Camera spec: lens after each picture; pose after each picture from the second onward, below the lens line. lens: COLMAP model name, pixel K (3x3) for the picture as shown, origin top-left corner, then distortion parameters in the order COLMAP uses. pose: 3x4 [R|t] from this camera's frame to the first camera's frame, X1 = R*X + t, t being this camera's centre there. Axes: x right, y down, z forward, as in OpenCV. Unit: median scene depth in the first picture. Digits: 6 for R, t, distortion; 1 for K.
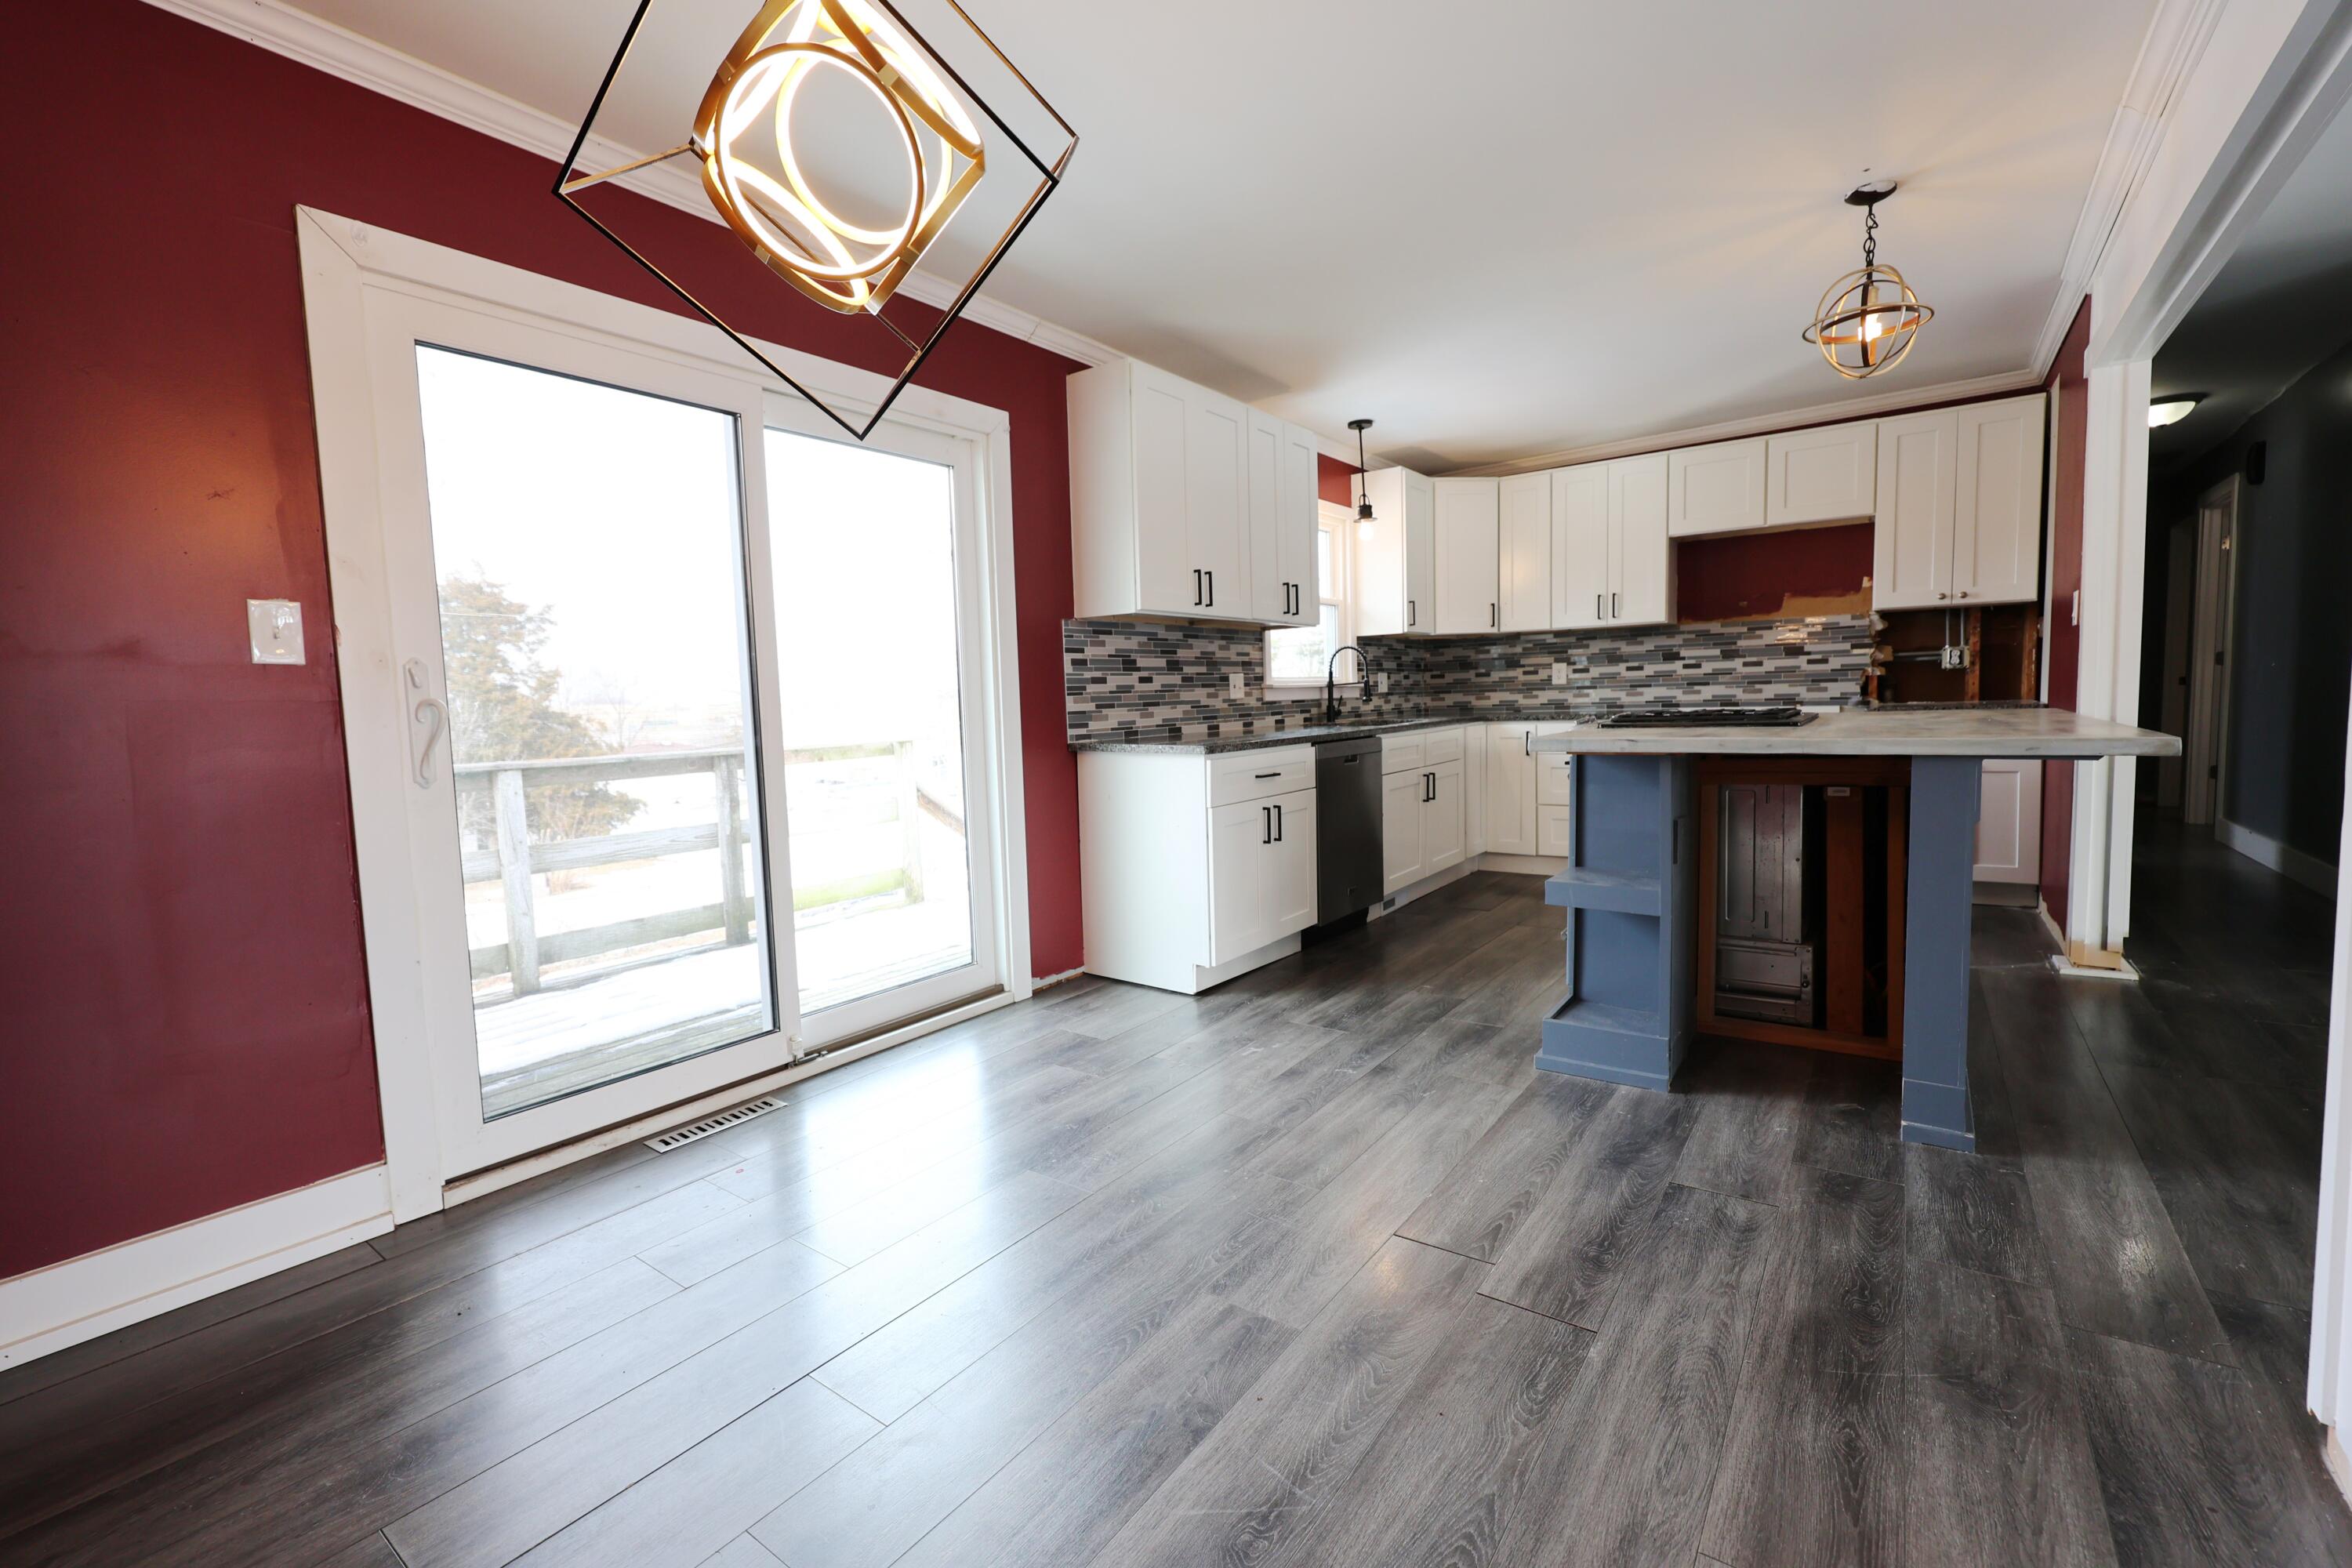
lens RADIAL K [[1021.8, 0, 1176.0], [0, 1021.8, 784.0], [0, 0, 1]] dist [-0.000624, 0.000162]
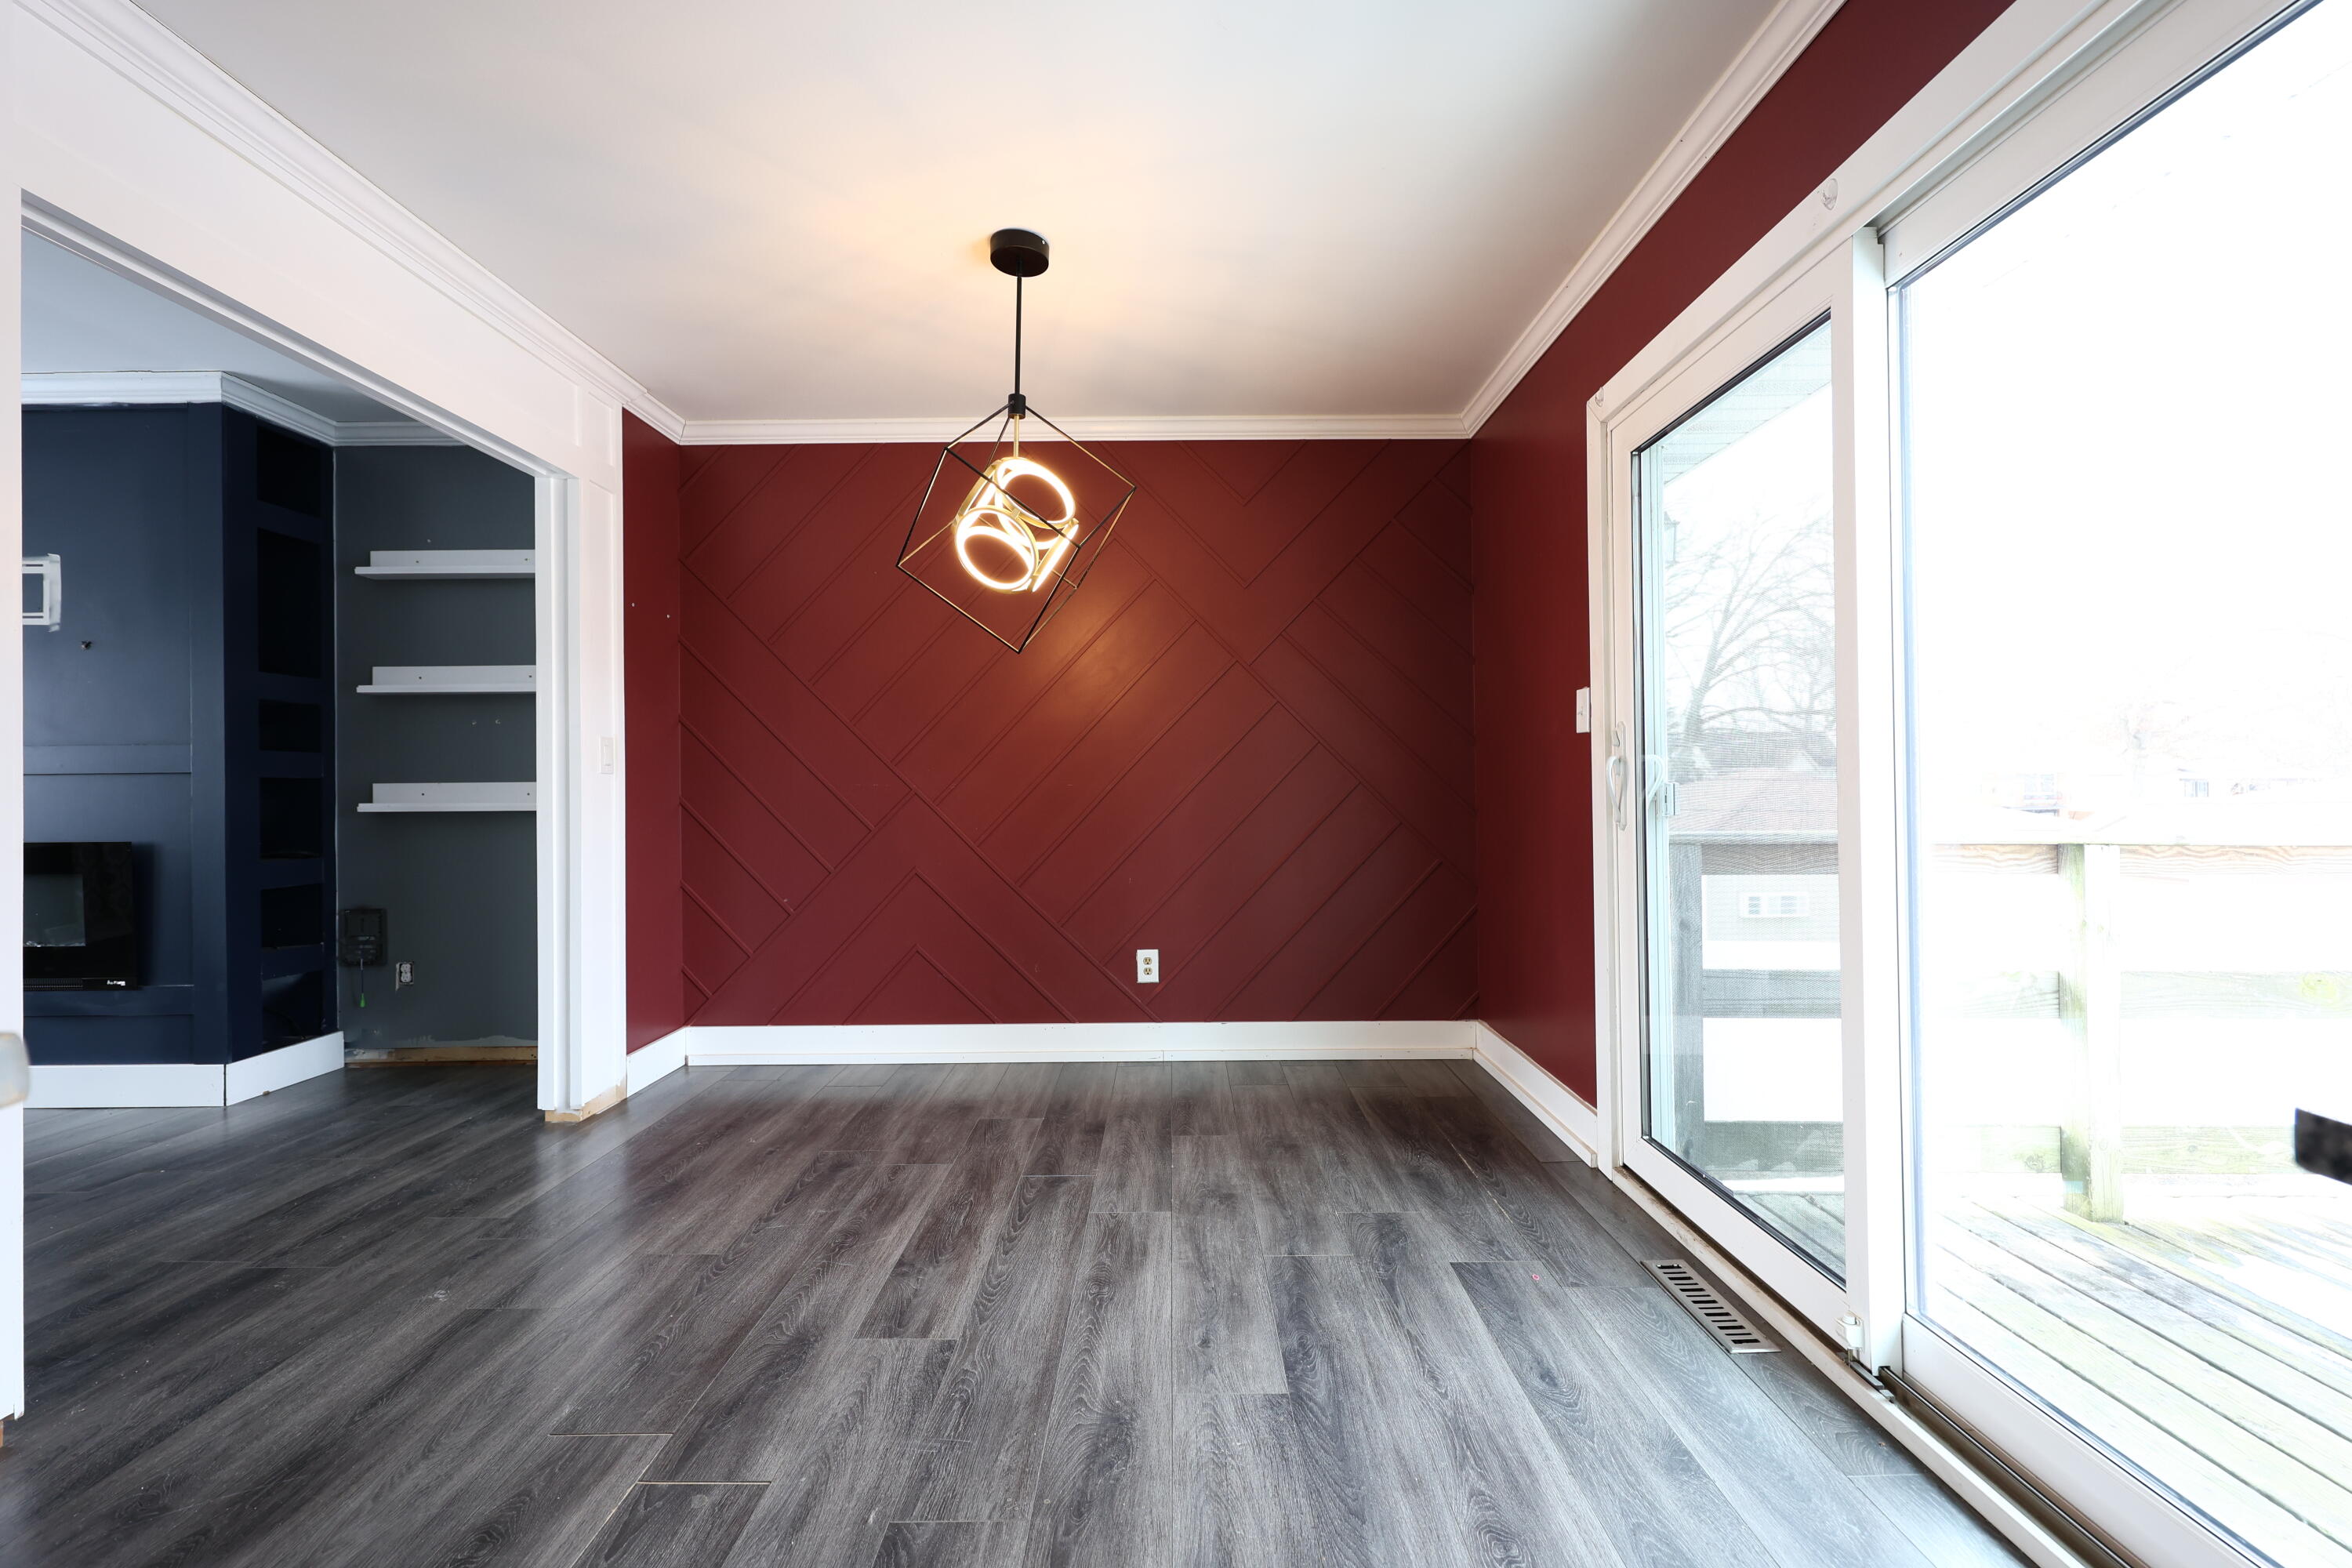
lens RADIAL K [[964.7, 0, 1176.0], [0, 964.7, 784.0], [0, 0, 1]] dist [-0.001325, -0.000063]
pose [[-0.809148, 0.037511, -0.586406, 0.150162], [-0.011596, 0.996747, 0.079760, -0.058216], [0.587491, 0.071338, -0.806080, 0.696493]]
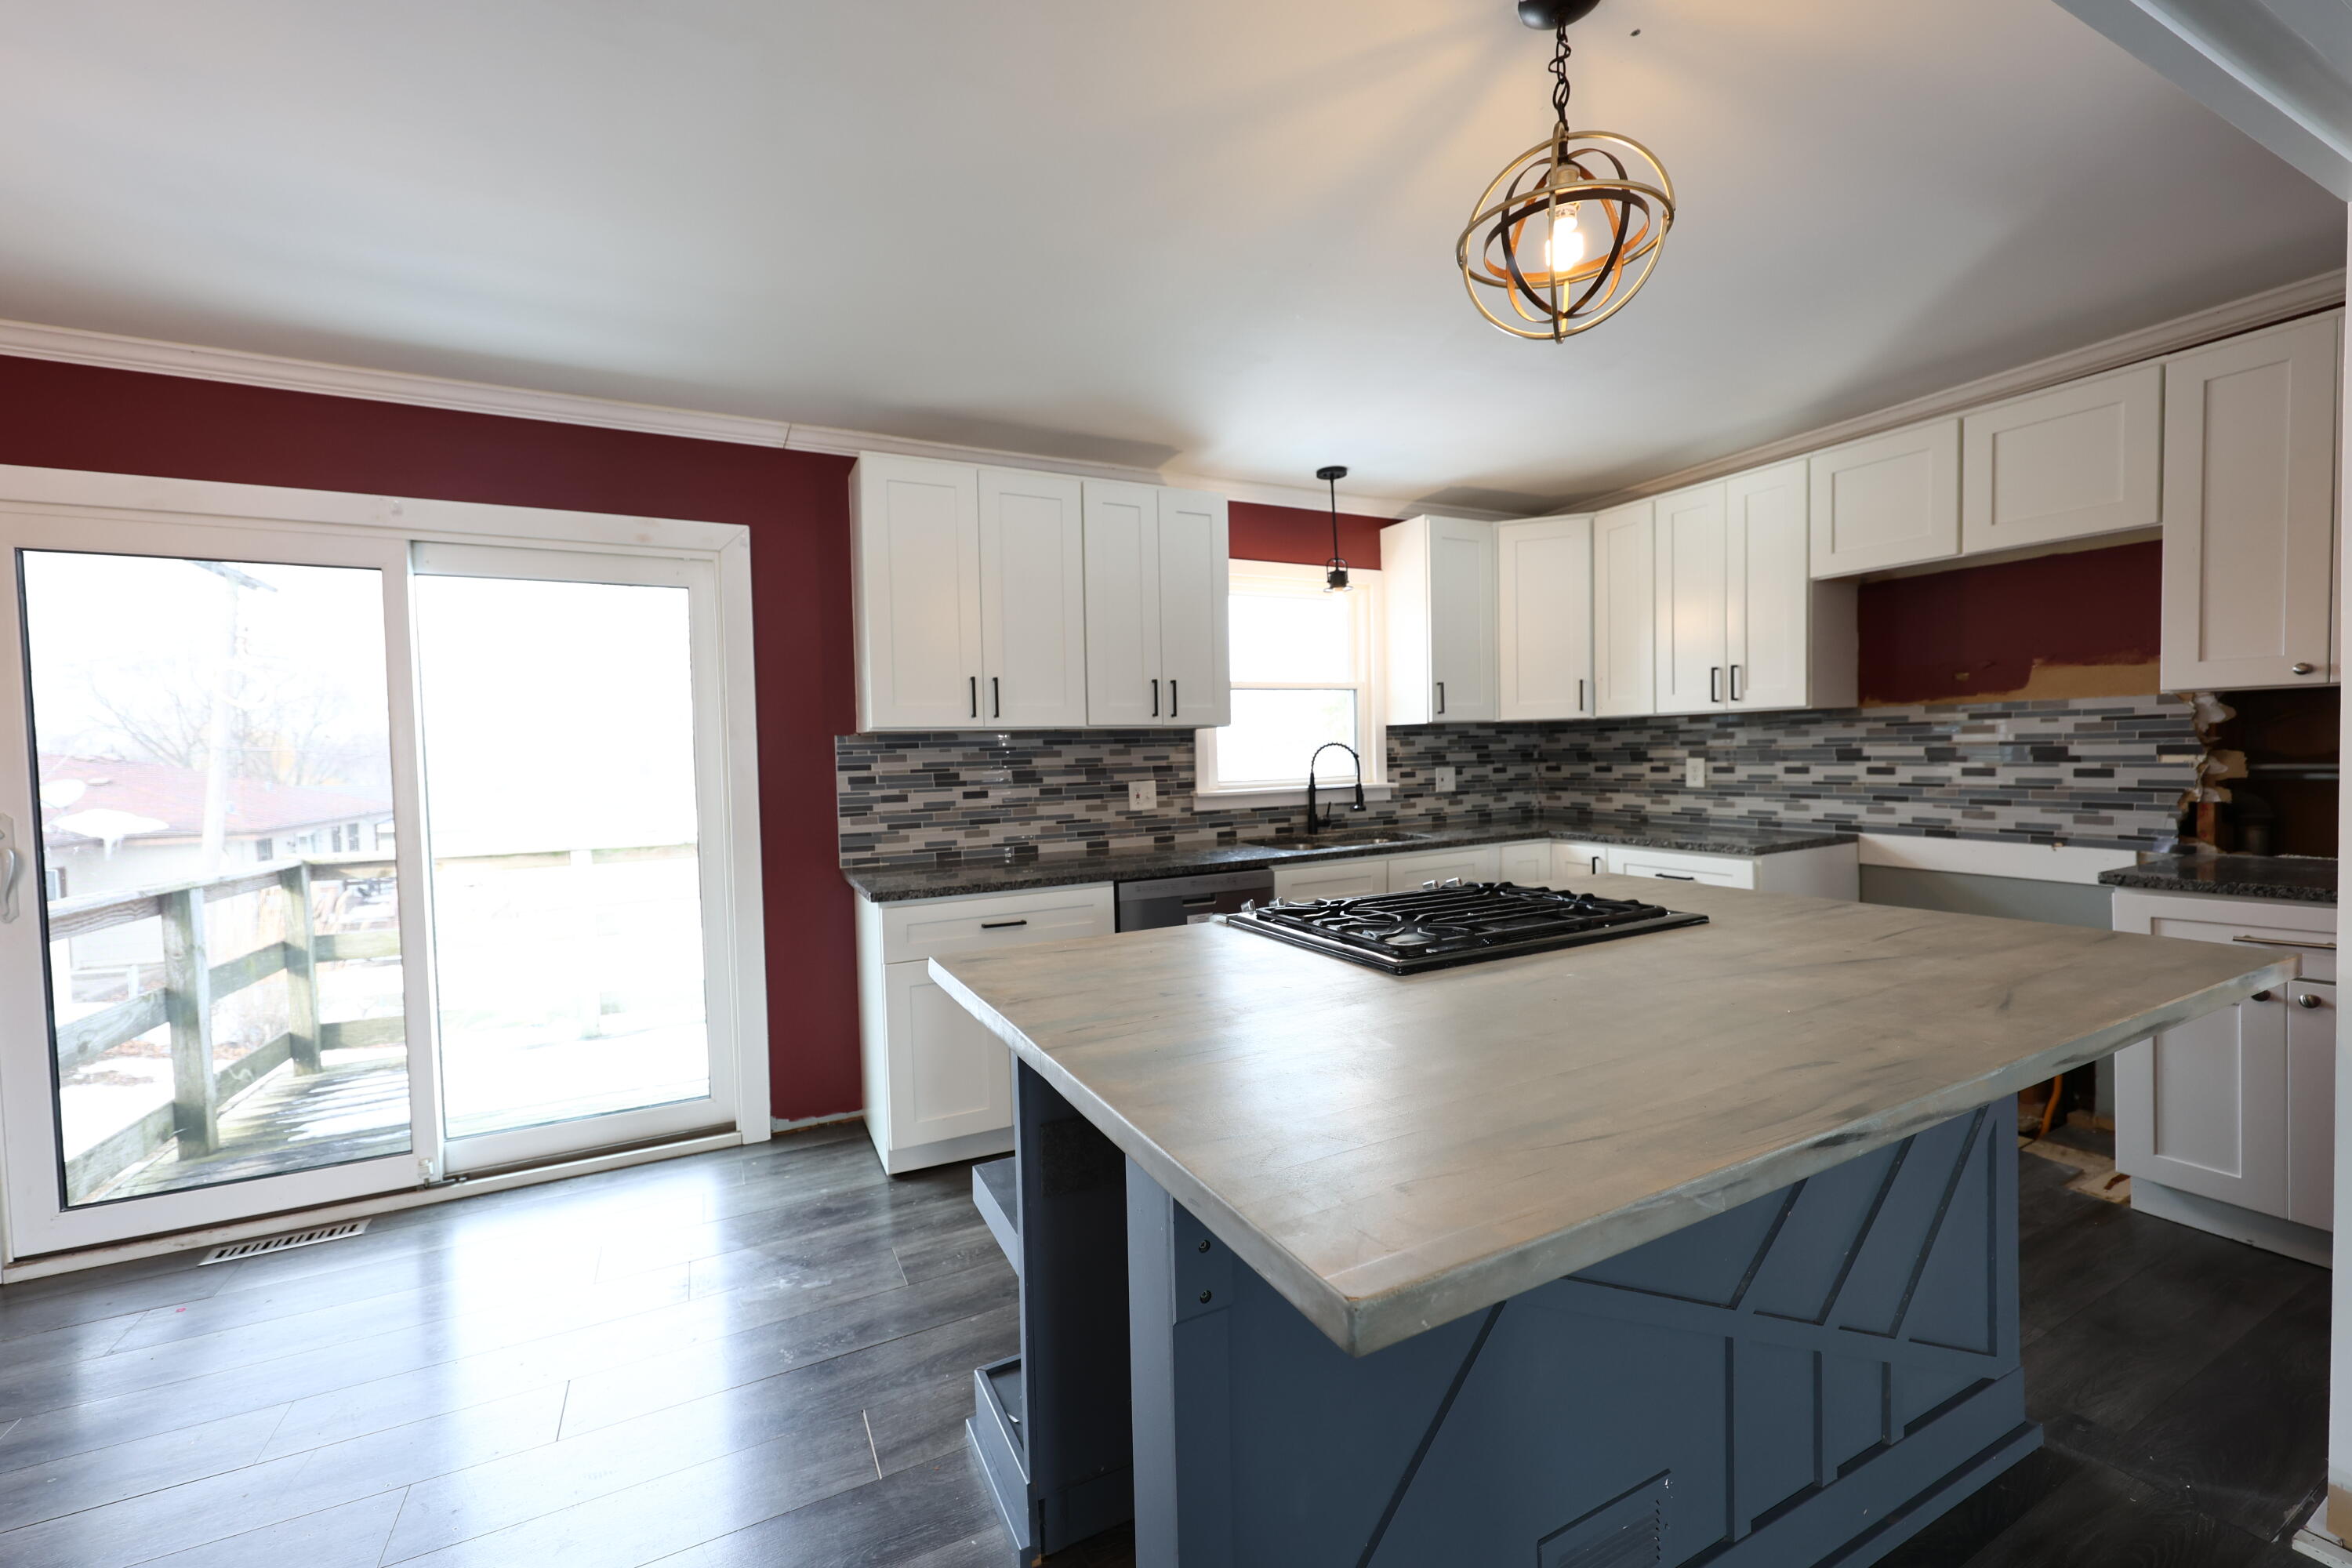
lens RADIAL K [[964.7, 0, 1176.0], [0, 964.7, 784.0], [0, 0, 1]] dist [-0.001325, -0.000063]
pose [[0.888365, 0.025817, -0.458411, 0.428487], [-0.040806, 0.998906, -0.022821, -0.082469], [0.457321, 0.038979, 0.888447, 0.271217]]
